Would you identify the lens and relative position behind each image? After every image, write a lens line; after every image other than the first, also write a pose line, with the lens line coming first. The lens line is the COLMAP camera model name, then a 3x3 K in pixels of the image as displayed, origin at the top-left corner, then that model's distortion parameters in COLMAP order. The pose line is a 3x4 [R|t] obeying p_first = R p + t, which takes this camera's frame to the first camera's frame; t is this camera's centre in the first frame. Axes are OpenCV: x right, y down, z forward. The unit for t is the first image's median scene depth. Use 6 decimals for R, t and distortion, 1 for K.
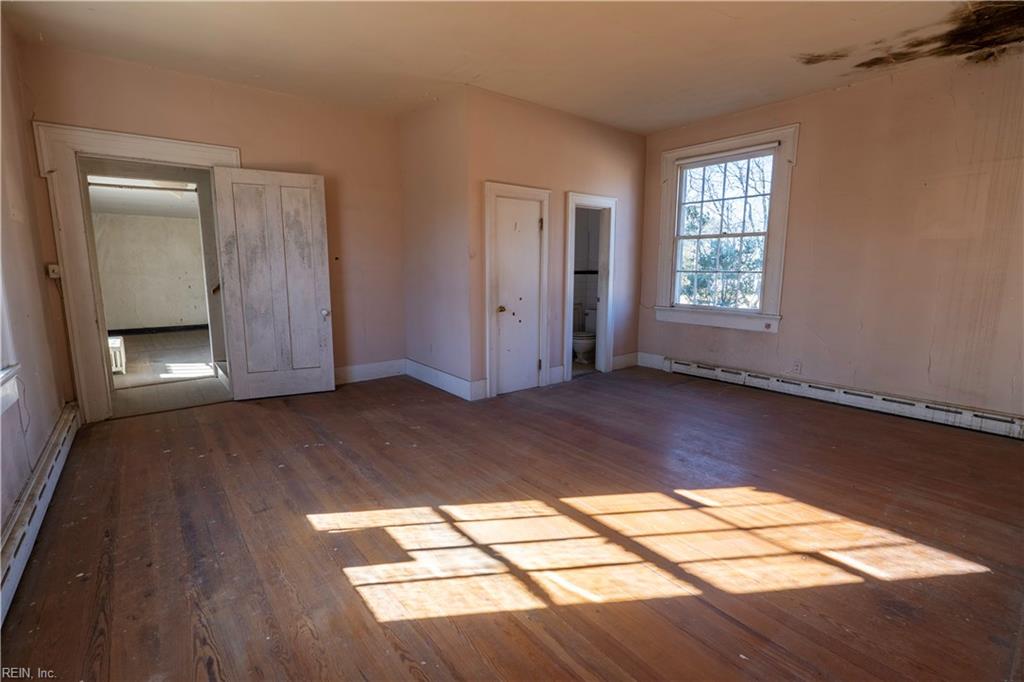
lens RADIAL K [[464.3, 0, 509.8], [0, 464.3, 339.3], [0, 0, 1]] dist [-0.011312, 0.000512]
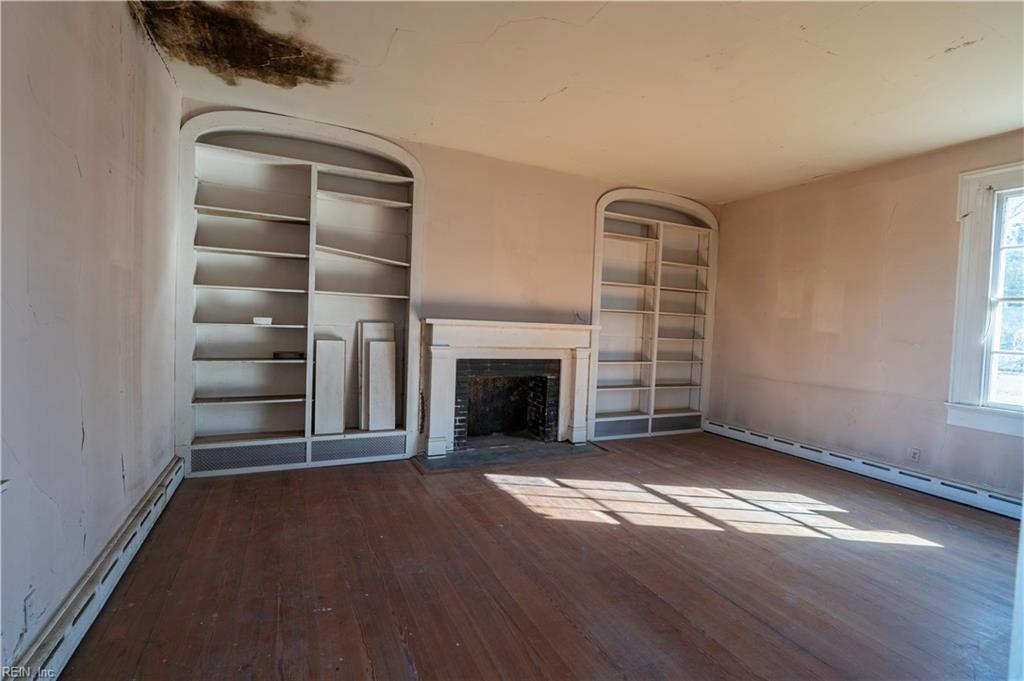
lens RADIAL K [[464.3, 0, 509.8], [0, 464.3, 338.8], [0, 0, 1]] dist [-0.011312, 0.000512]
pose [[-0.972514, -0.049342, 0.227557, 0.454078], [-0.005160, 0.981616, 0.190794, -0.408672], [-0.232788, 0.184376, -0.954890, 2.479601]]
